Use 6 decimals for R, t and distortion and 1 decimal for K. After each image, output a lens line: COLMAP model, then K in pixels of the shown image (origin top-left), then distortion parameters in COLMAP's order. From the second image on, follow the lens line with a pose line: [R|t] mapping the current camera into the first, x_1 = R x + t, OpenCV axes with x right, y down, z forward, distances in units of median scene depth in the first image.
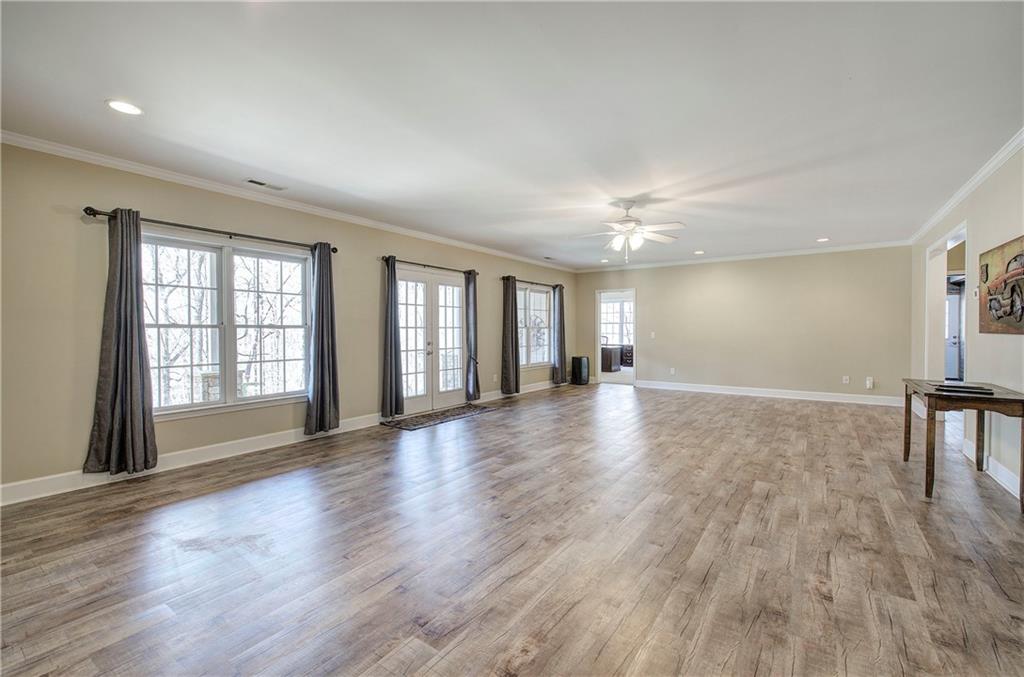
lens RADIAL K [[442.7, 0, 518.3], [0, 442.7, 335.5], [0, 0, 1]] dist [-0.000587, -0.000004]
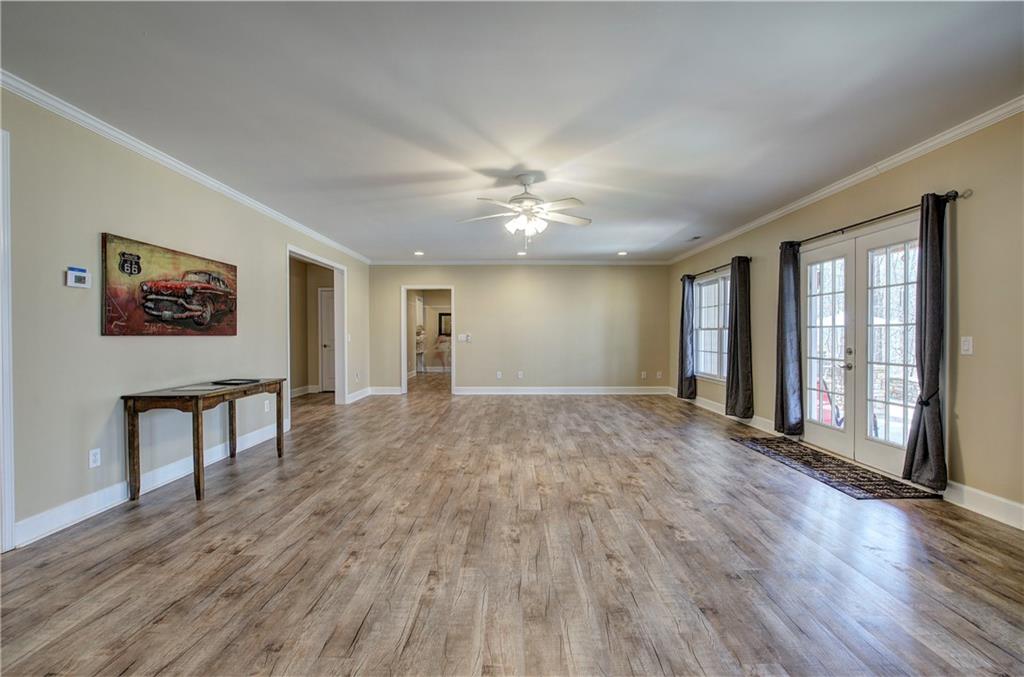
lens RADIAL K [[442.7, 0, 515.3], [0, 442.7, 337.9], [0, 0, 1]] dist [-0.000587, -0.000004]
pose [[-0.827253, 0.010373, -0.561734, 0.718281], [-0.001786, 0.999776, 0.021092, -0.017695], [0.561827, 0.018452, -0.827049, 1.652777]]
